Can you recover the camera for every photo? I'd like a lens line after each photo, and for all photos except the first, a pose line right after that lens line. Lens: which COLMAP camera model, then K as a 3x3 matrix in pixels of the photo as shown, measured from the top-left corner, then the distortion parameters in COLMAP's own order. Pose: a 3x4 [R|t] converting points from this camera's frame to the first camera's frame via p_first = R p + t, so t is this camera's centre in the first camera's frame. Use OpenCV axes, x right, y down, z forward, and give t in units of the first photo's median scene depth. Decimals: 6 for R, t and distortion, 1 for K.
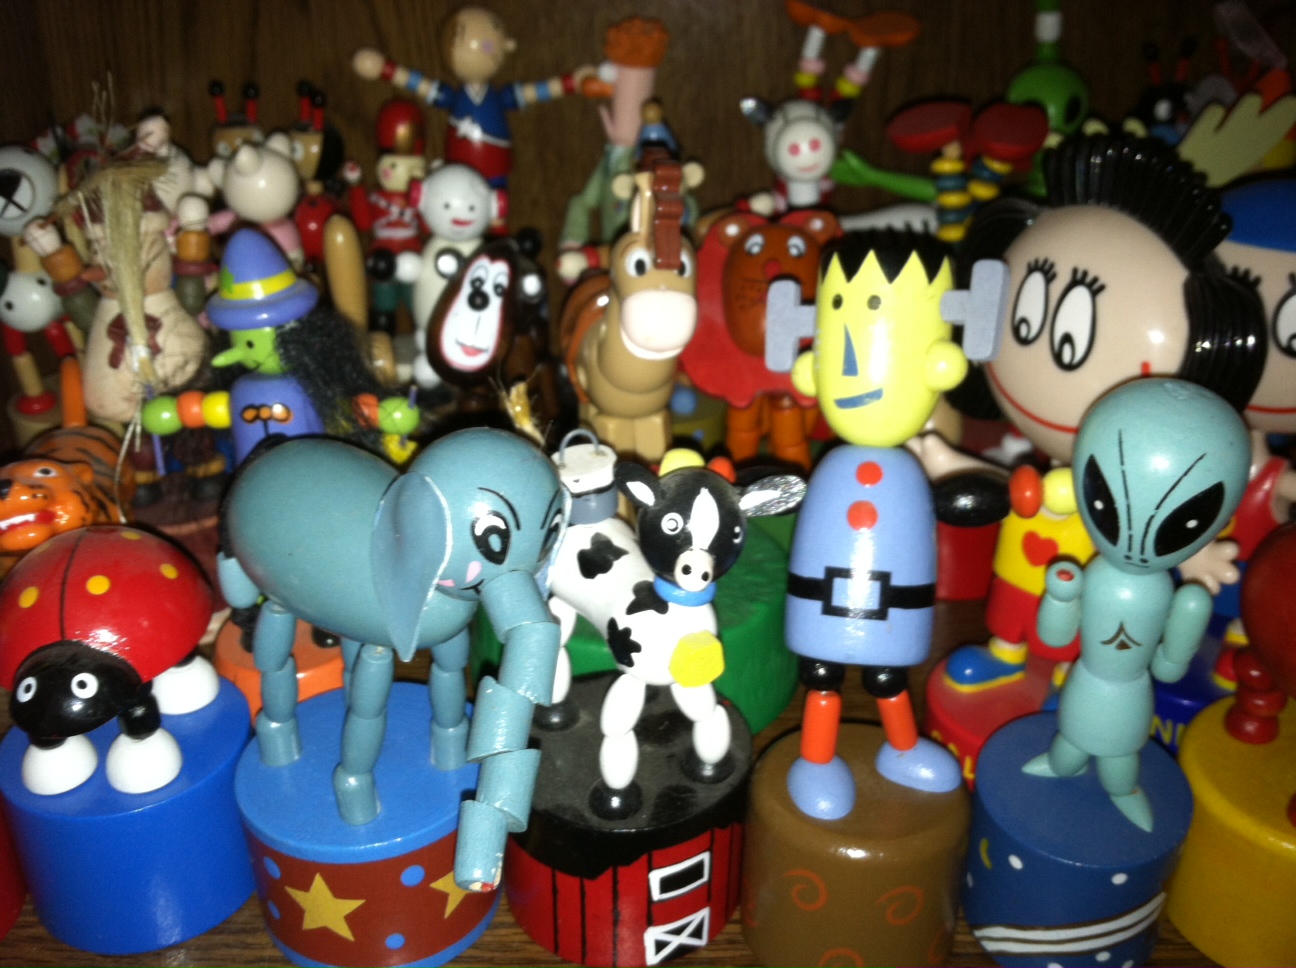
lens RADIAL K [[1388.0, 0, 648.0], [0, 1388.0, 483.6], [0, 0, 1]] dist [-0.002566, 0.000000]
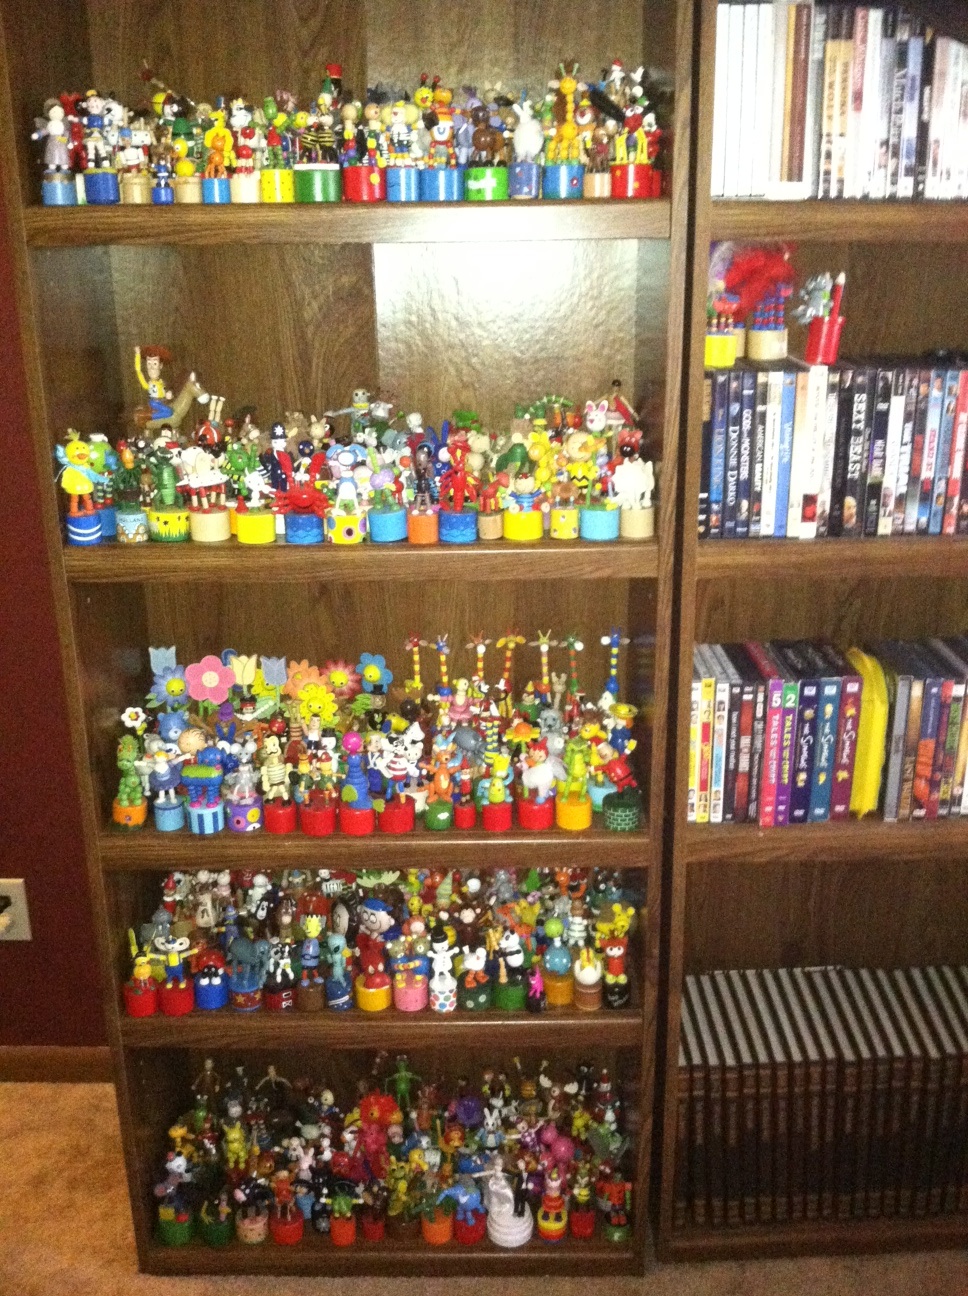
lens RADIAL K [[1388.0, 0, 485.8], [0, 1388.0, 649.8], [0, 0, 1]] dist [-0.002566, 0.000000]
pose [[0.999759, -0.004394, 0.021495, 0.968657], [0.006980, 0.992536, -0.121754, -0.671301], [-0.020800, 0.121875, 0.992328, -6.907380]]
